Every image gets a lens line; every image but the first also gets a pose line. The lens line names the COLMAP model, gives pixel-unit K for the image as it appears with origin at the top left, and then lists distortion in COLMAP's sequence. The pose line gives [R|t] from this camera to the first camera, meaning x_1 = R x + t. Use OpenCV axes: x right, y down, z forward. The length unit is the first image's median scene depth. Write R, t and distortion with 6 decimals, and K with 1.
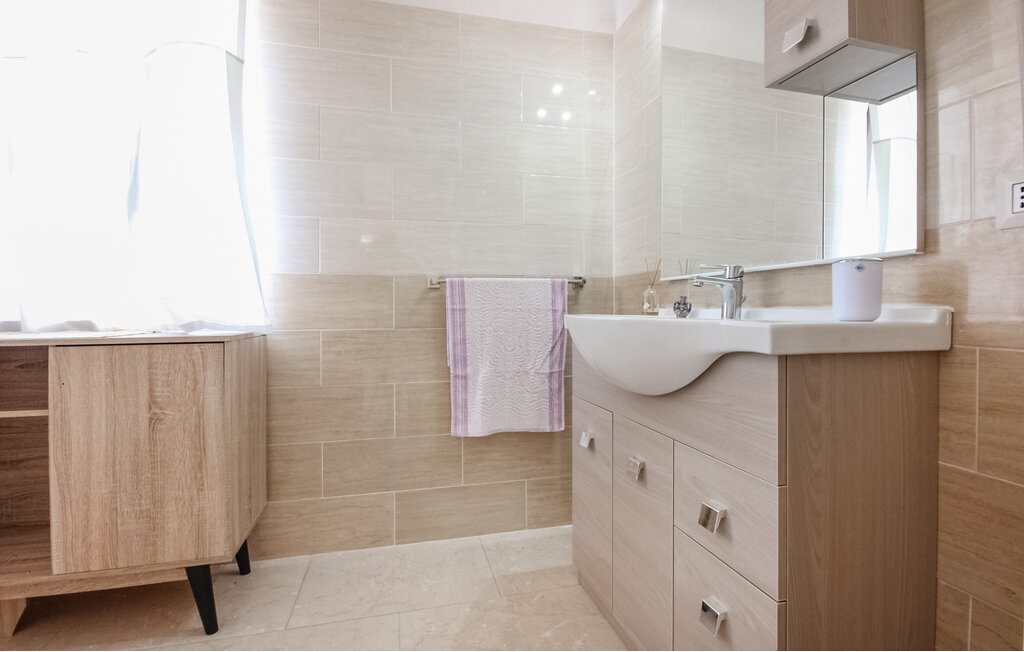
lens RADIAL K [[477.6, 0, 514.0], [0, 477.6, 311.7], [0, 0, 1]] dist [-0.003253, -0.001646]
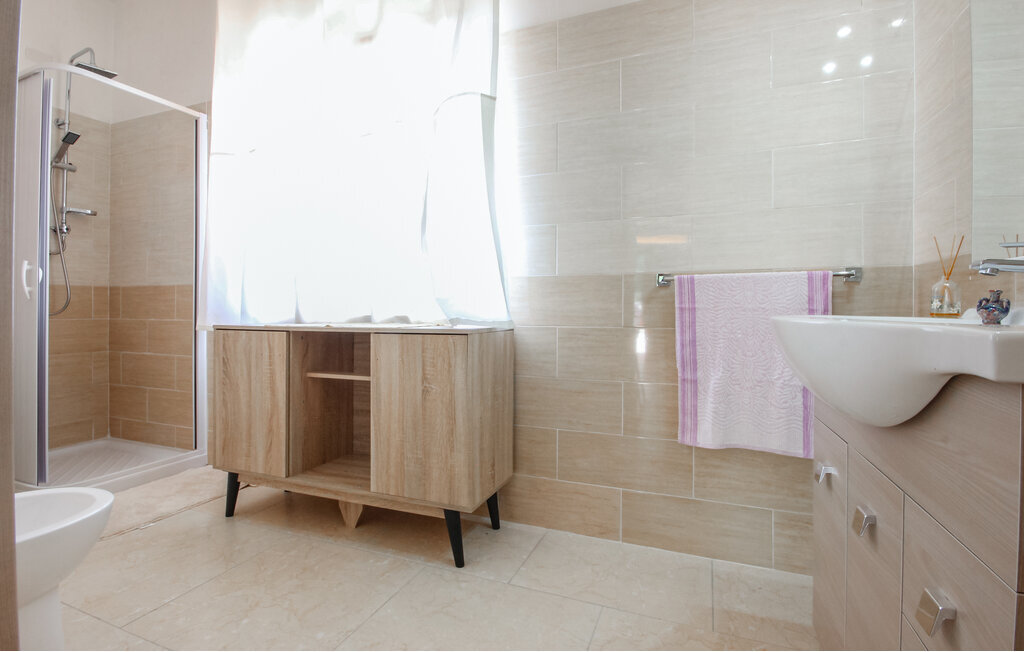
lens RADIAL K [[477.6, 0, 514.0], [0, 477.6, 311.7], [0, 0, 1]] dist [-0.003253, -0.001646]
pose [[0.813695, 0.006802, -0.581252, 0.152208], [-0.005537, 0.999977, 0.003951, -0.000416], [0.581266, 0.000004, 0.813714, 0.047624]]
